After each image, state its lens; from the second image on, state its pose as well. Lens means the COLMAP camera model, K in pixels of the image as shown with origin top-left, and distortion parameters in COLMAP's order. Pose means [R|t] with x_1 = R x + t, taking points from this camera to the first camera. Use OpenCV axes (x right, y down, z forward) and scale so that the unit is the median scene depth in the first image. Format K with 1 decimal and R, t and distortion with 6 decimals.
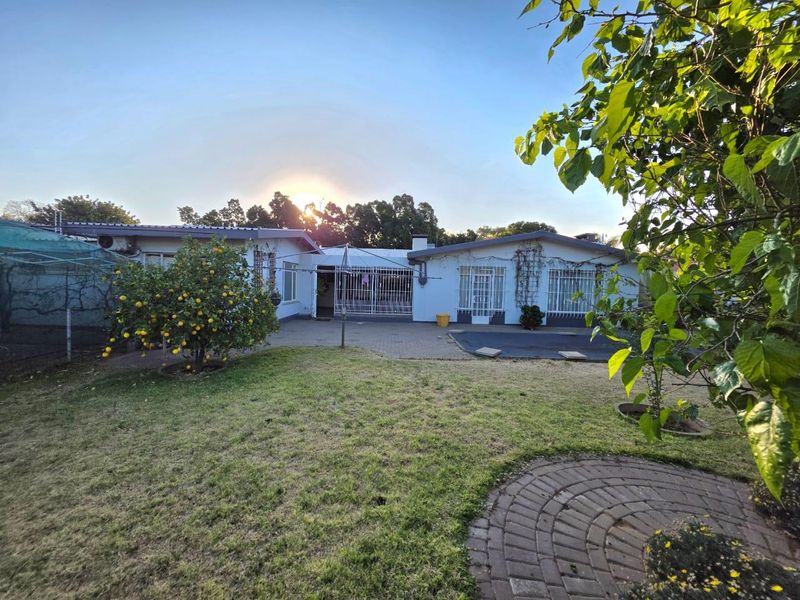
lens RADIAL K [[324.3, 0, 400.0], [0, 324.3, 300.0], [0, 0, 1]] dist [-0.002305, -0.000209]
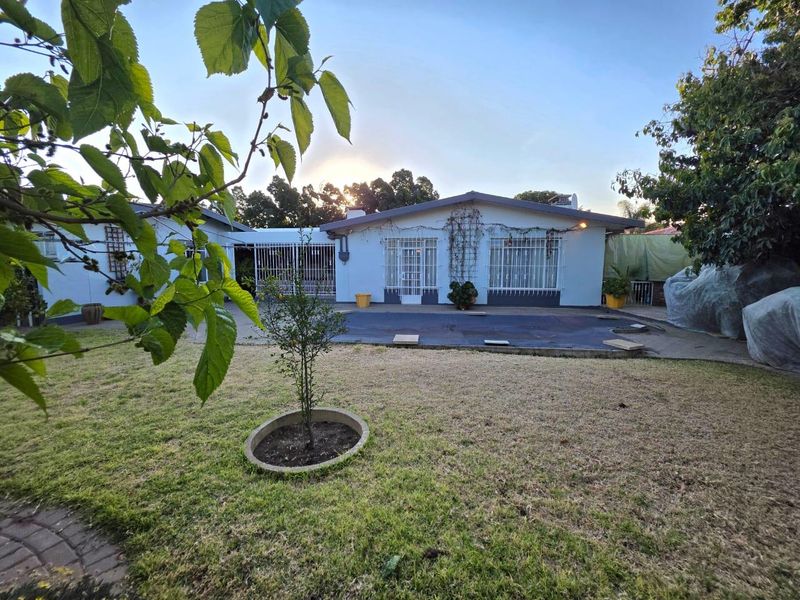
lens RADIAL K [[324.3, 0, 400.0], [0, 324.3, 300.0], [0, 0, 1]] dist [-0.002305, -0.000209]
pose [[0.990479, -0.013003, -0.137046, 0.342240], [0.019657, 0.998687, 0.047311, 0.020807], [0.136251, -0.049554, 0.989434, 0.125624]]
